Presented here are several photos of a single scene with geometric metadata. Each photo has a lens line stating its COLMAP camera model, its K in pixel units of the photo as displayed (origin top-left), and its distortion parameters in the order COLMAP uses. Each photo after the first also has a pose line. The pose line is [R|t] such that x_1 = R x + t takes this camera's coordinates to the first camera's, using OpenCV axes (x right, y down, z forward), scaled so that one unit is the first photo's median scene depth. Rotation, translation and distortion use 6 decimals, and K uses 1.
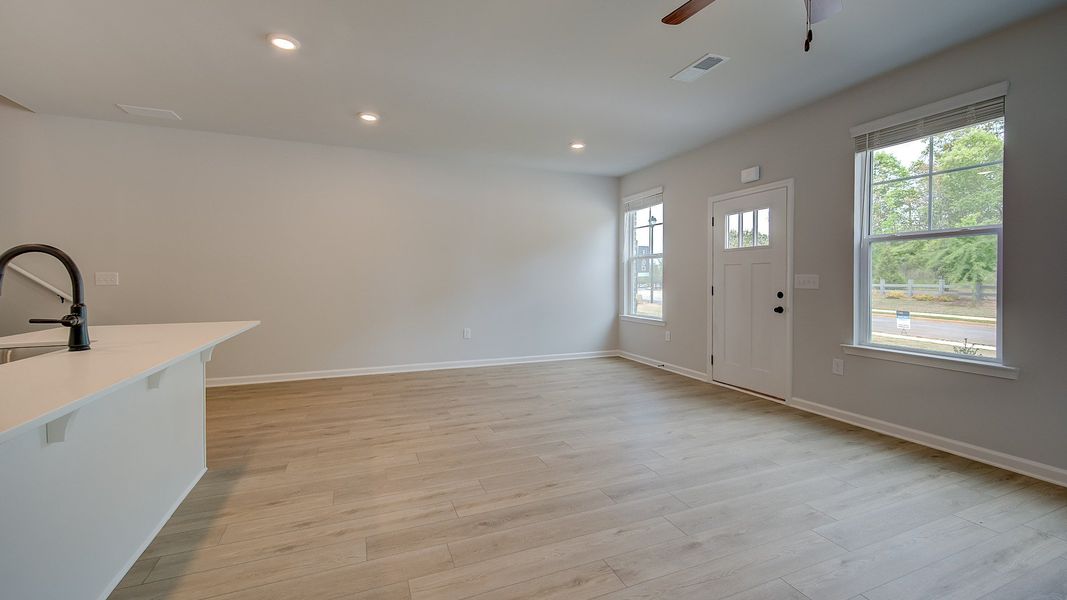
lens RADIAL K [[430.0, 0, 537.8], [0, 430.0, 293.8], [0, 0, 1]] dist [0.008778, -0.002727]
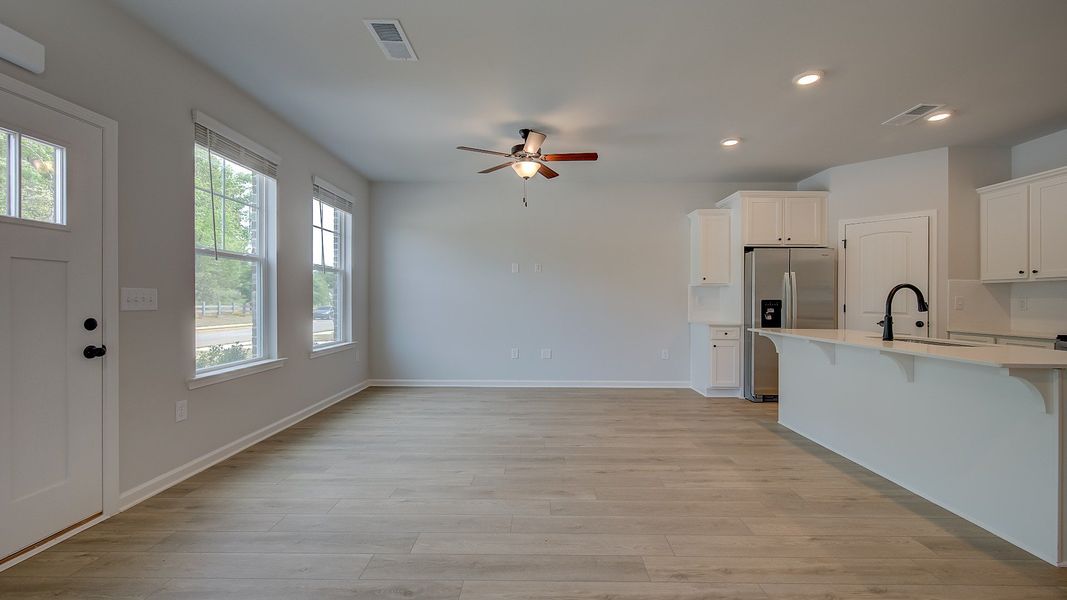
lens RADIAL K [[430.0, 0, 536.5], [0, 430.0, 299.3], [0, 0, 1]] dist [0.008778, -0.002727]
pose [[-0.919057, -0.007093, 0.394061, -0.234124], [0.004688, 0.999571, 0.028924, -0.059996], [-0.394097, 0.028430, -0.918629, 1.867138]]
